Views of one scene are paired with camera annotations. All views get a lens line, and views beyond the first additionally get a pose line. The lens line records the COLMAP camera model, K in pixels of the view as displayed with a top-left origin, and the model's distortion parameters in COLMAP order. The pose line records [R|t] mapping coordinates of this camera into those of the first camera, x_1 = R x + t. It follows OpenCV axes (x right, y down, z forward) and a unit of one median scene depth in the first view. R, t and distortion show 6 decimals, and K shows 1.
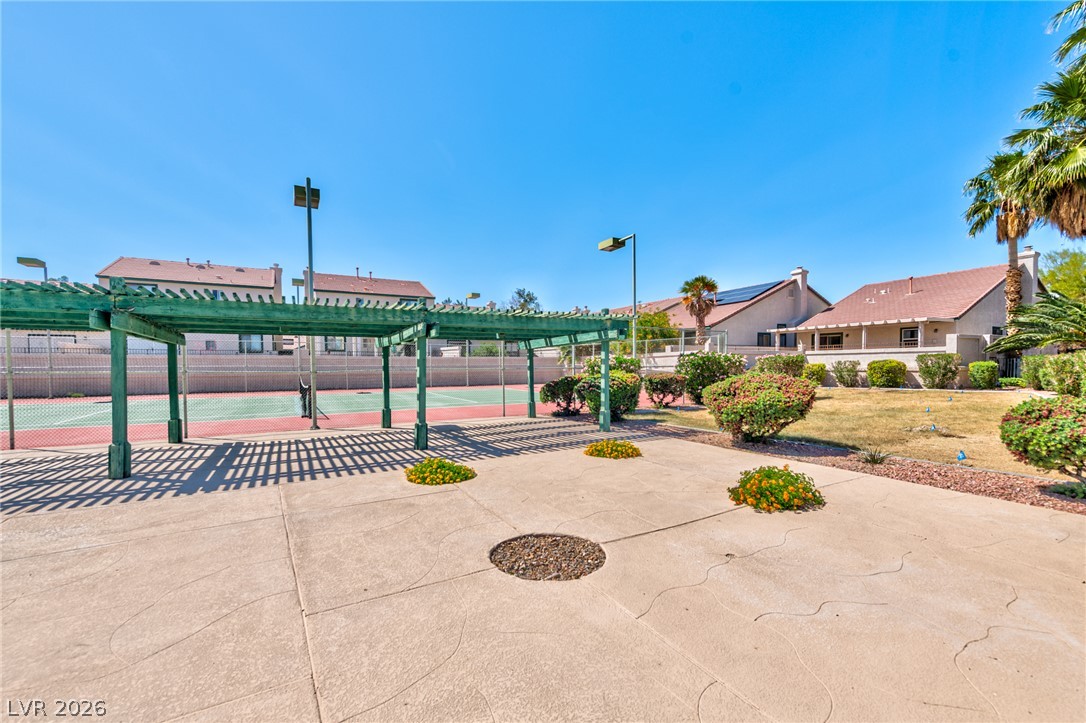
lens RADIAL K [[434.0, 0, 542.8], [0, 434.0, 368.3], [0, 0, 1]] dist [0.006902, -0.001324]
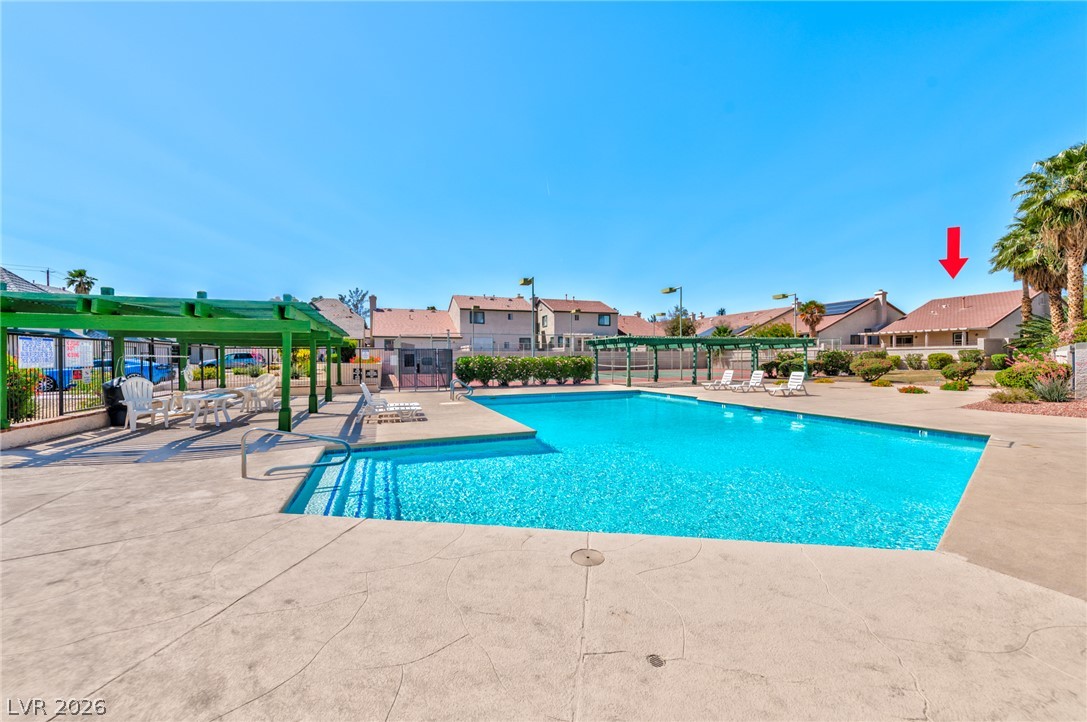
lens RADIAL K [[414.0, 0, 543.9], [0, 414.0, 354.3], [0, 0, 1]] dist [0.000123, 0.000028]
pose [[0.989688, -0.001611, -0.143229, -0.409909], [-0.000626, 0.999879, -0.015575, 0.008575], [0.143236, 0.015504, 0.989567, -0.663061]]
